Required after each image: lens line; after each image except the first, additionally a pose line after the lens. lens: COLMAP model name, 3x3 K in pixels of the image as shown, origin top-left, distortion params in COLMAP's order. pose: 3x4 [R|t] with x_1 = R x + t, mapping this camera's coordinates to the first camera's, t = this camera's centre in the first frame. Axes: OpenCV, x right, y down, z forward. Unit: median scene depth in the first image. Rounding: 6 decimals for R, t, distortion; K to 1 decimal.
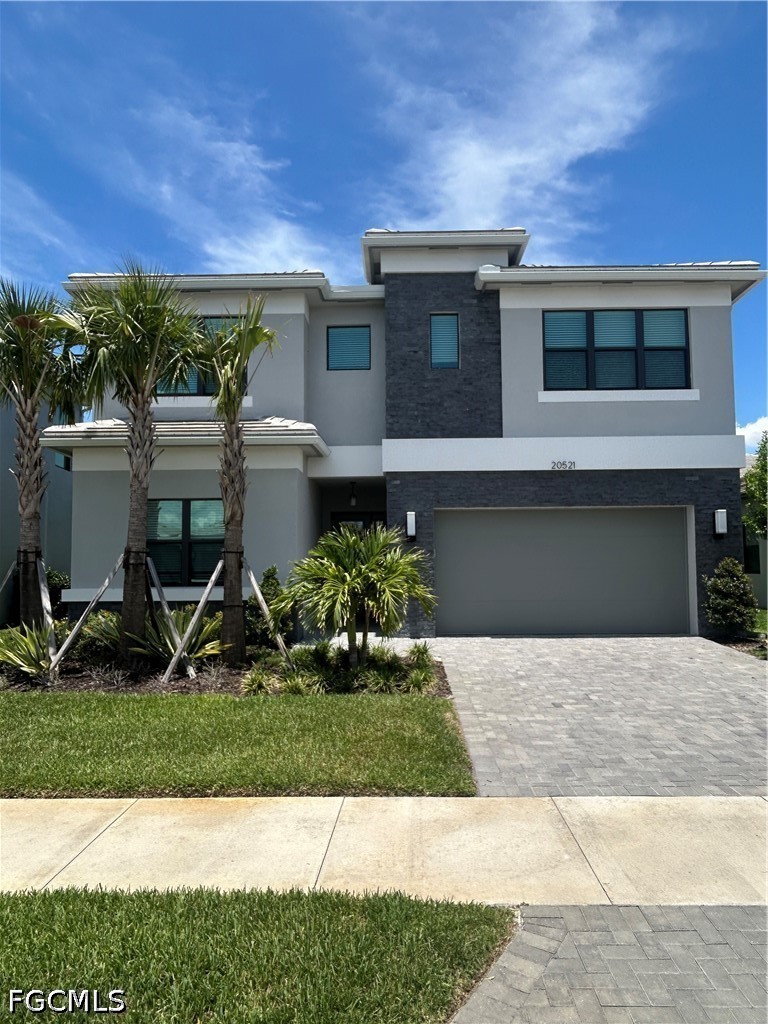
lens RADIAL K [[668.9, 0, 384.1], [0, 668.9, 516.2], [0, 0, 1]] dist [-0.008797, 0.011867]
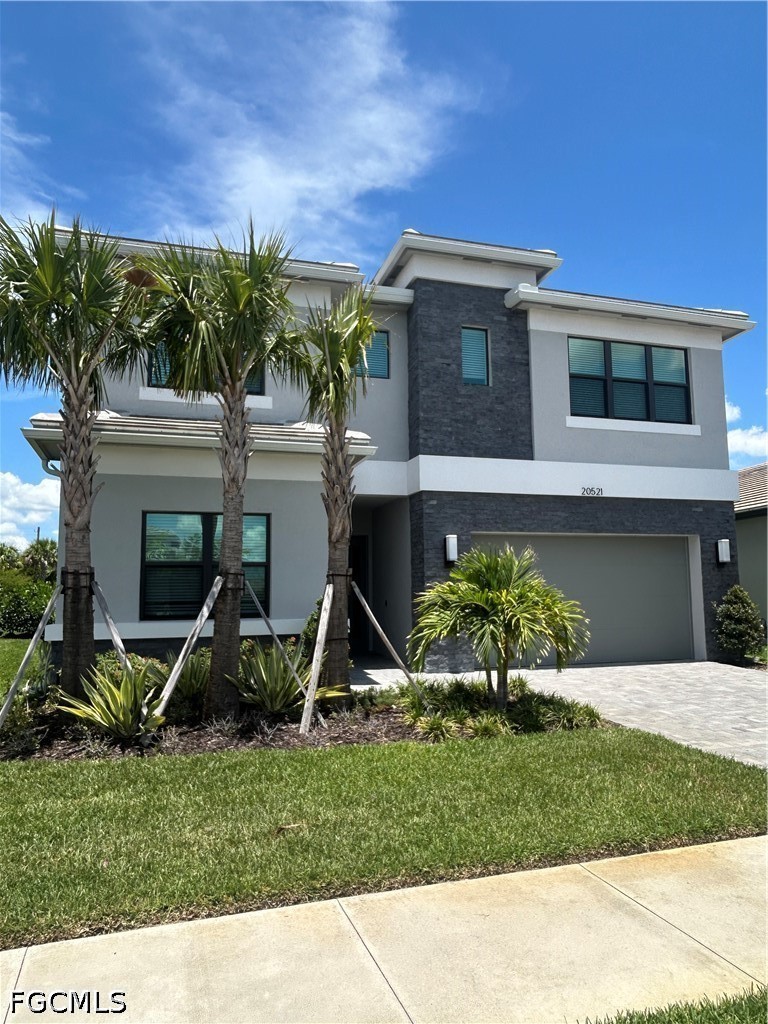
lens RADIAL K [[717.5, 0, 381.6], [0, 717.5, 510.1], [0, 0, 1]] dist [-0.011755, 0.000425]
pose [[0.950712, 0.034027, 0.308202, -0.353433], [-0.017147, 0.998209, -0.057315, 0.017303], [-0.309600, 0.049205, 0.949593, 0.087610]]
